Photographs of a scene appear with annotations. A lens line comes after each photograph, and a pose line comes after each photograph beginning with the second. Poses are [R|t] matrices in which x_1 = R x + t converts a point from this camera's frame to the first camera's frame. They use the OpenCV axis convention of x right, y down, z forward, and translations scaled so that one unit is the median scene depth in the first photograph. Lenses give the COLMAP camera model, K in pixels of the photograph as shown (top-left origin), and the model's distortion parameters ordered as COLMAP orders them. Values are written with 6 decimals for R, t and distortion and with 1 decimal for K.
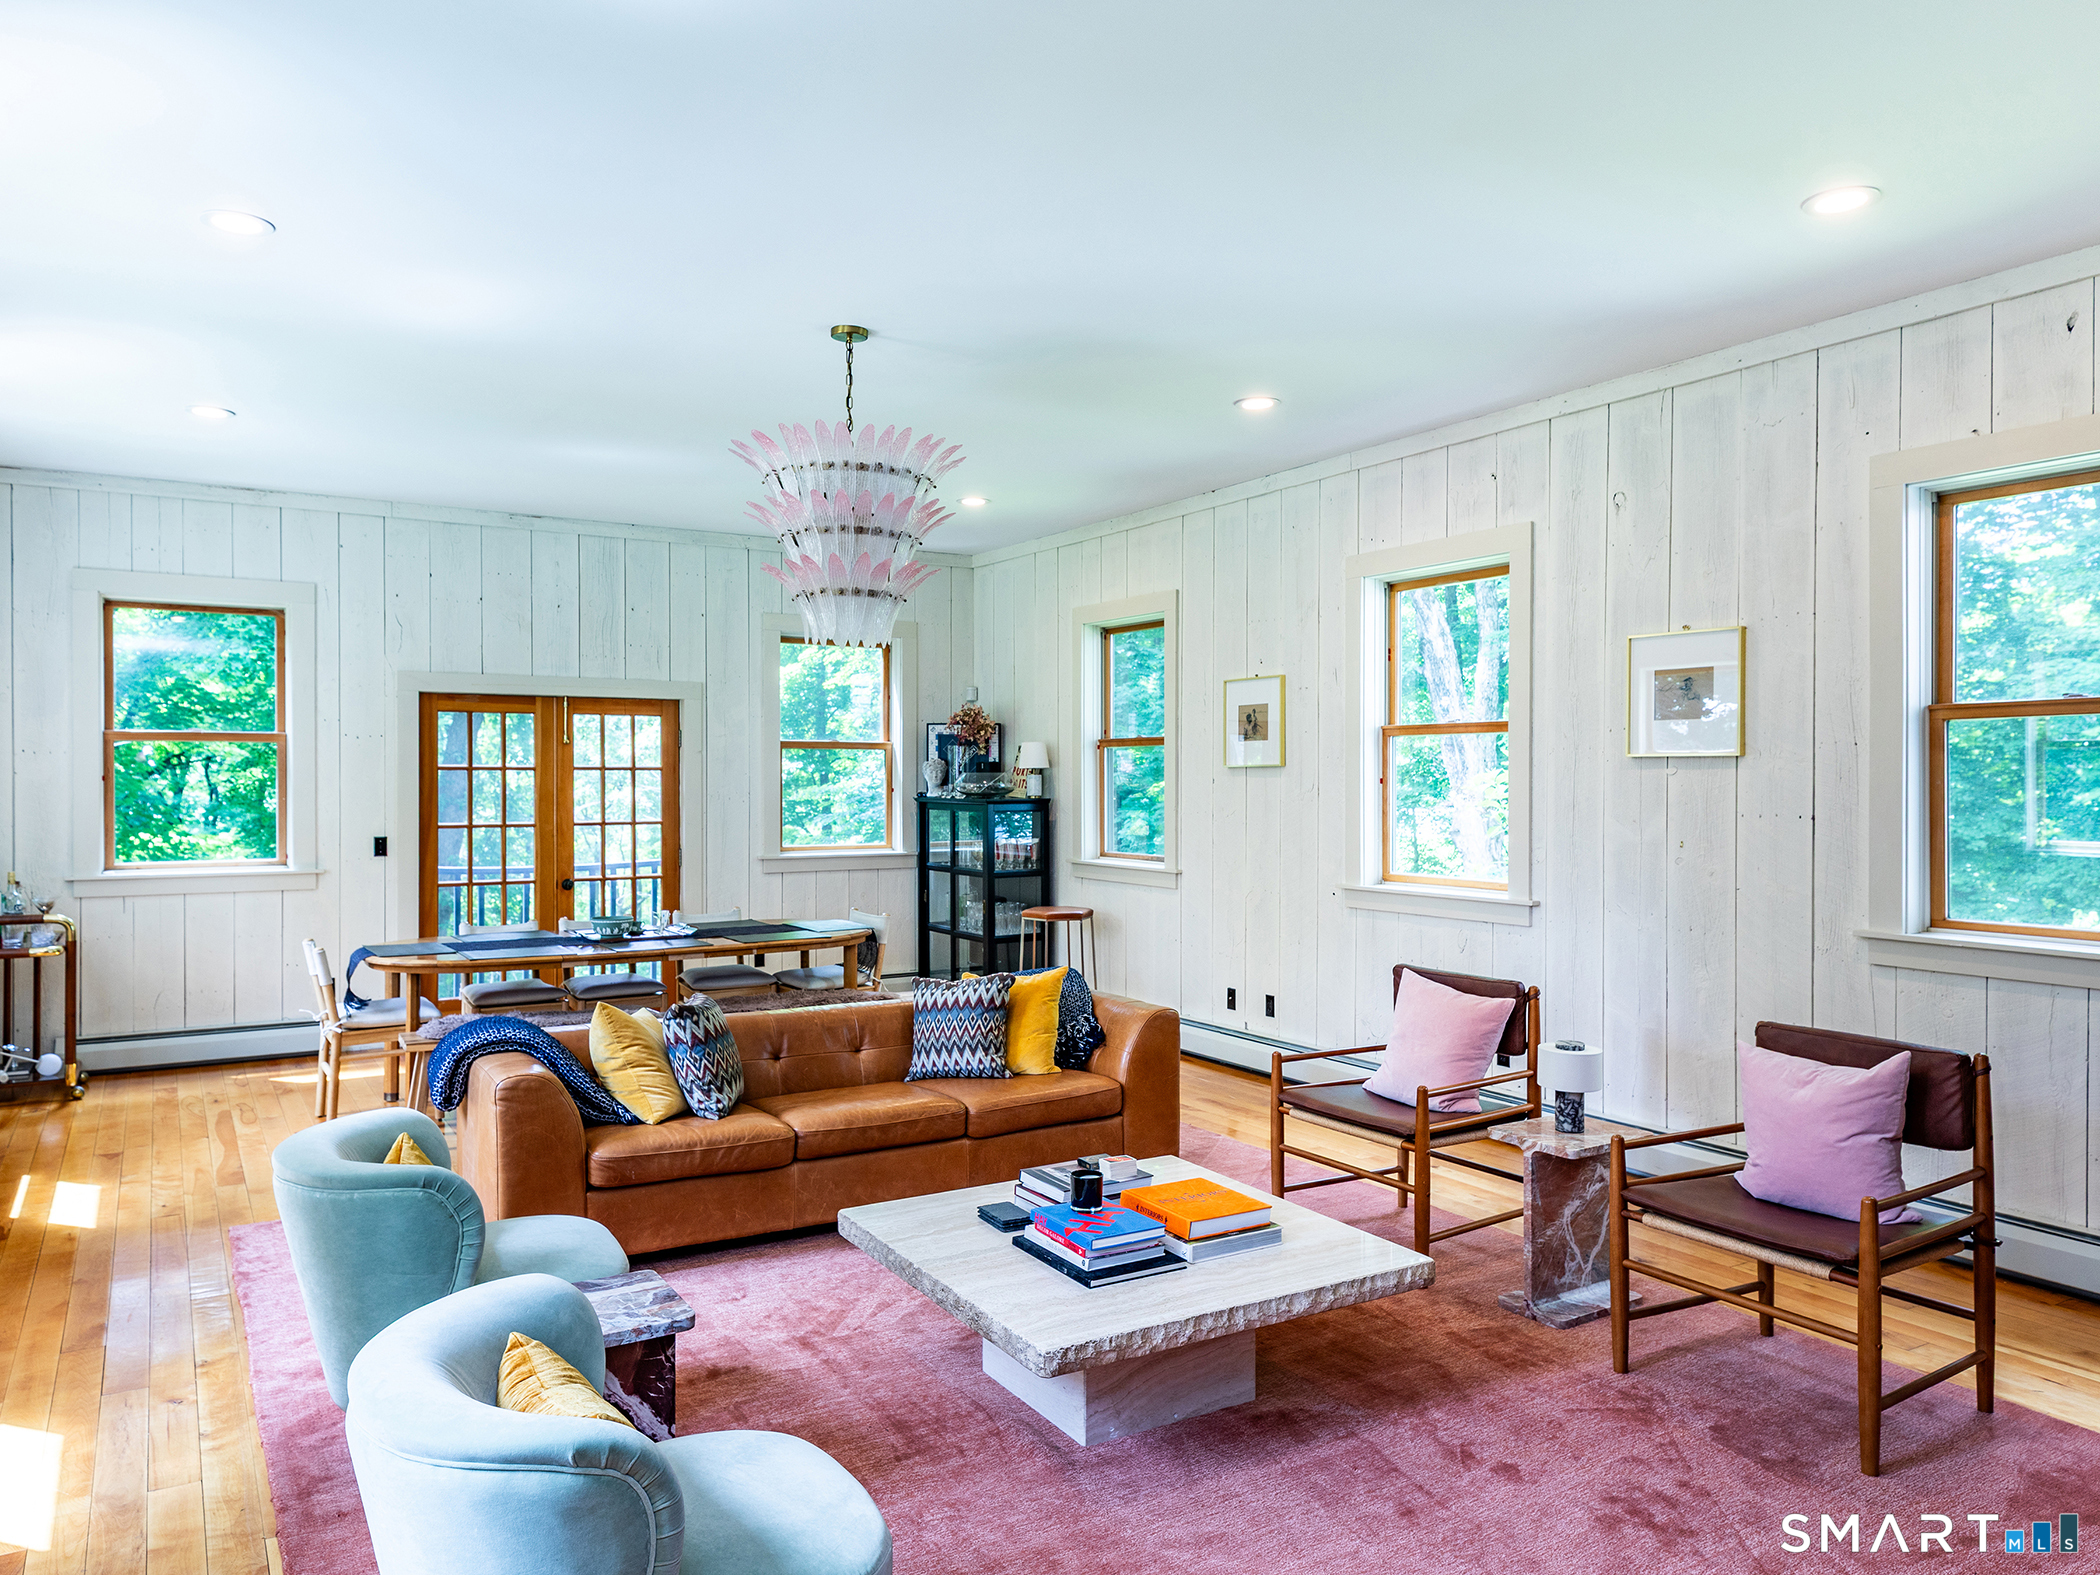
lens RADIAL K [[1435.0, 0, 1060.8], [0, 1435.0, 786.8], [0, 0, 1]] dist [-0.009557, -0.001768]
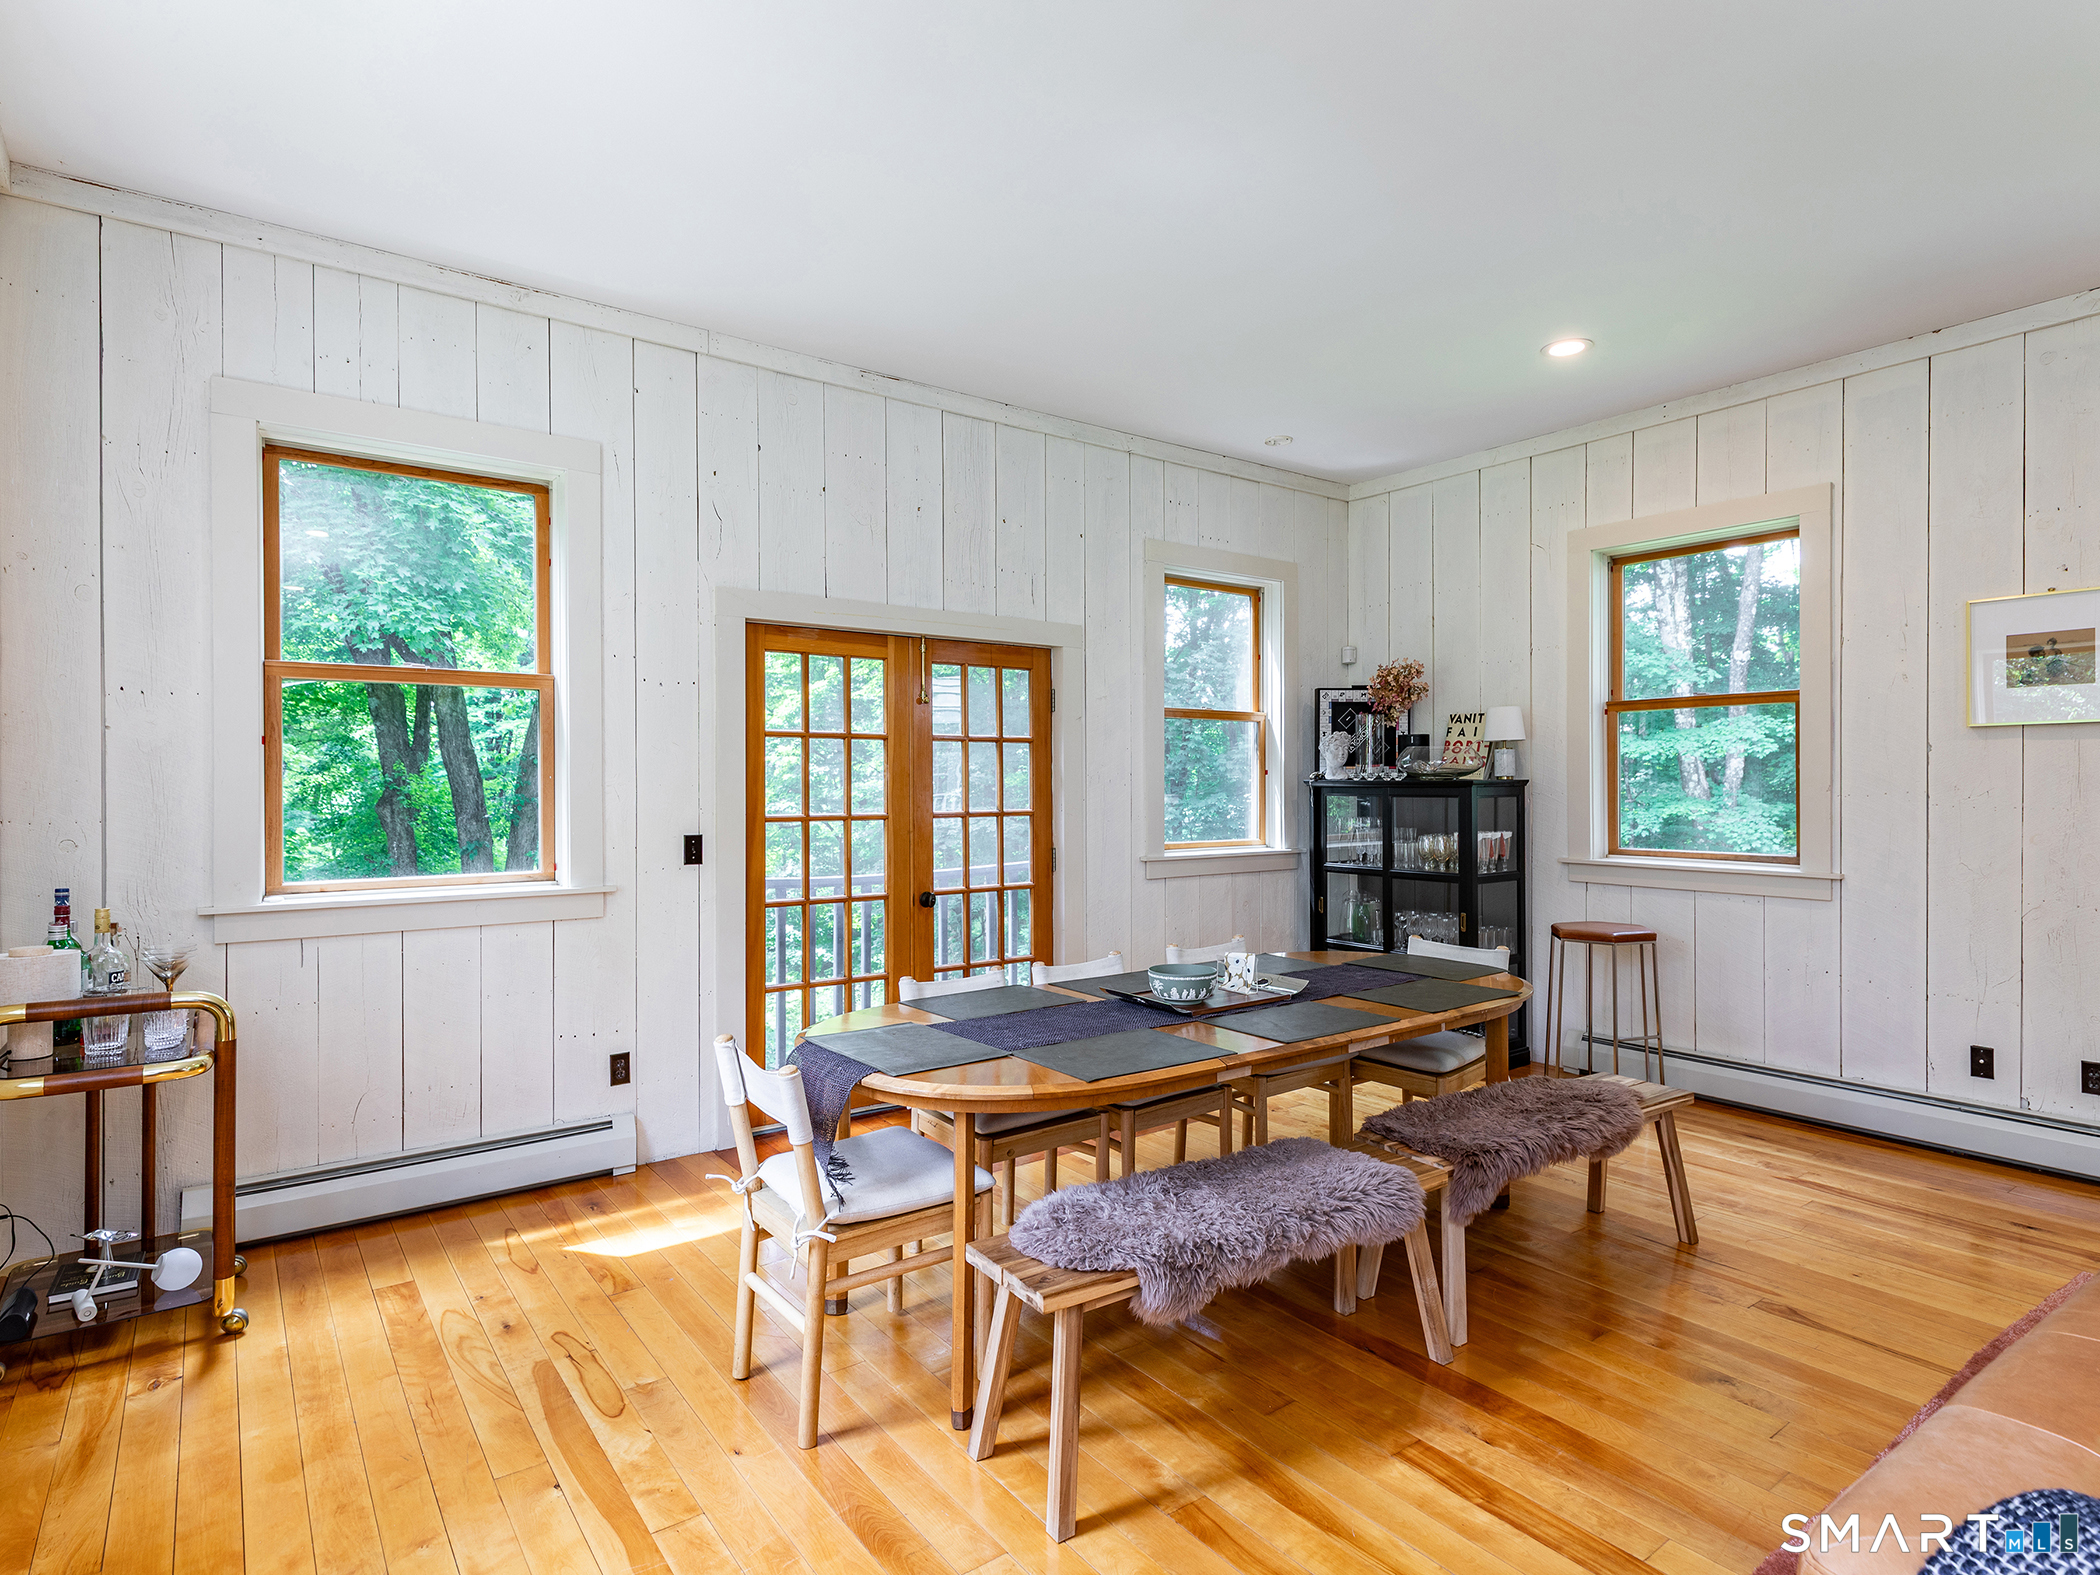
lens RADIAL K [[1120.7, 0, 1044.0], [0, 1120.7, 788.1], [0, 0, 1]] dist [0.001275, -0.001587]
pose [[0.997402, -0.003212, 0.071965, -0.330882], [0.003373, 0.999992, -0.002116, 0.013891], [-0.071958, 0.002354, 0.997405, 0.444671]]
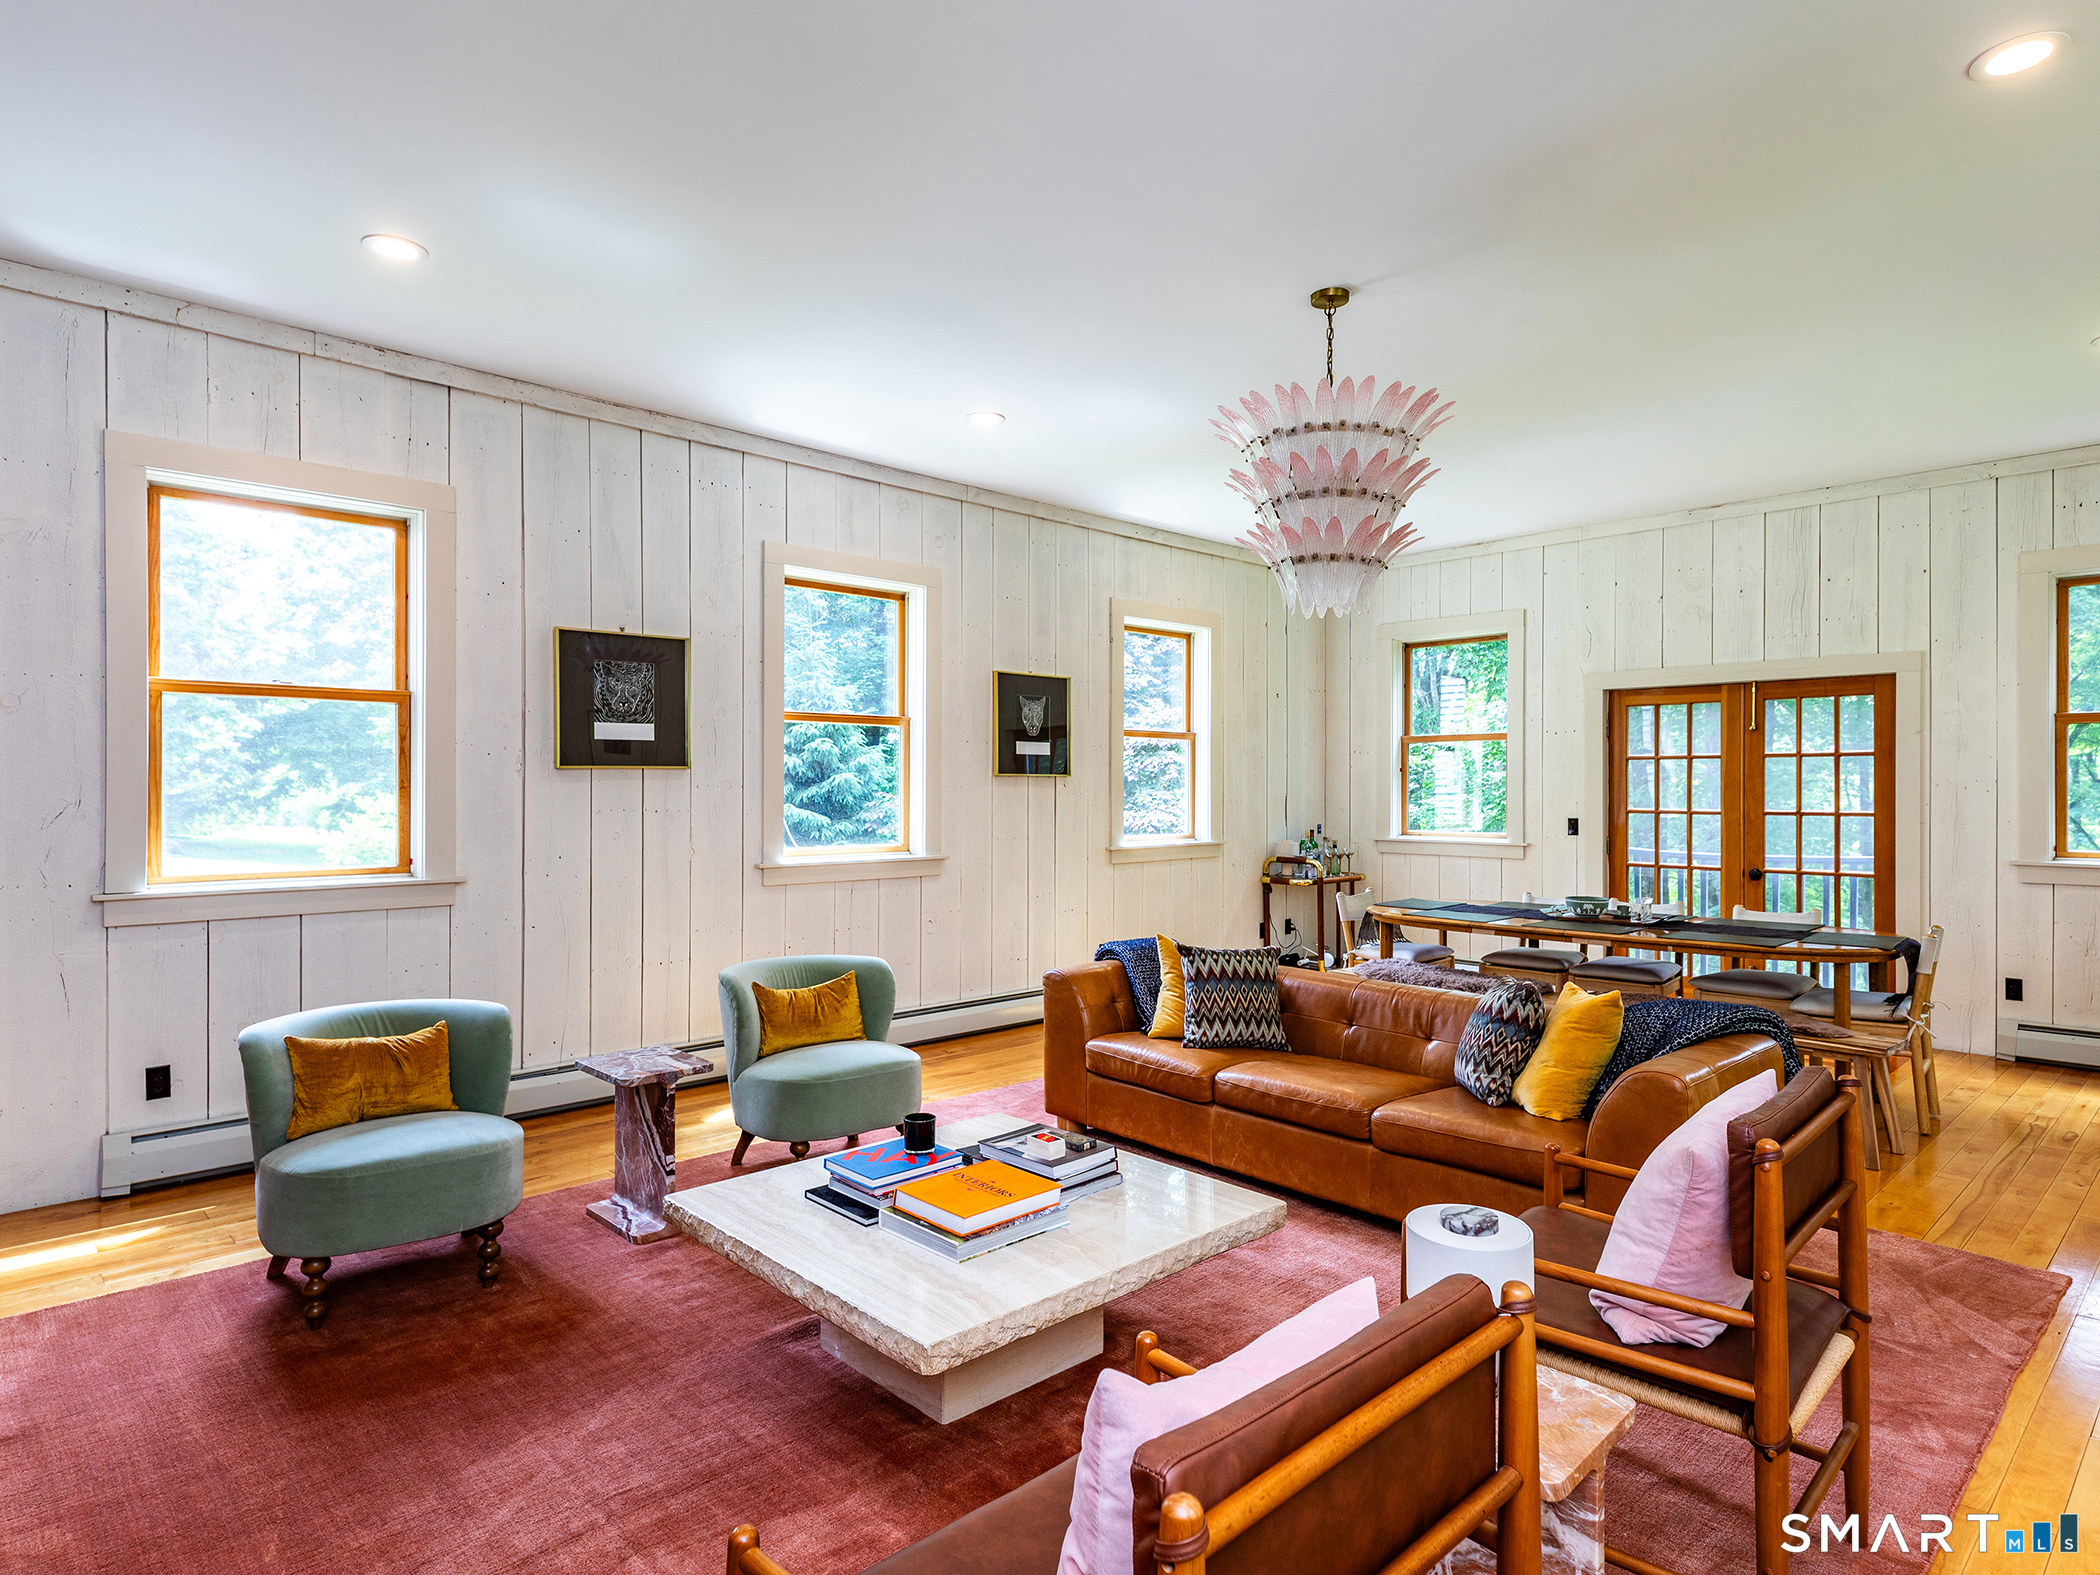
lens RADIAL K [[1182.1, 0, 1064.8], [0, 1182.1, 793.8], [0, 0, 1]] dist [0.005371, -0.000137]
pose [[0.193920, 0.003981, -0.981009, 0.361174], [-0.007347, 0.999970, 0.002605, 0.014659], [0.980990, 0.006702, 0.193944, 0.388493]]
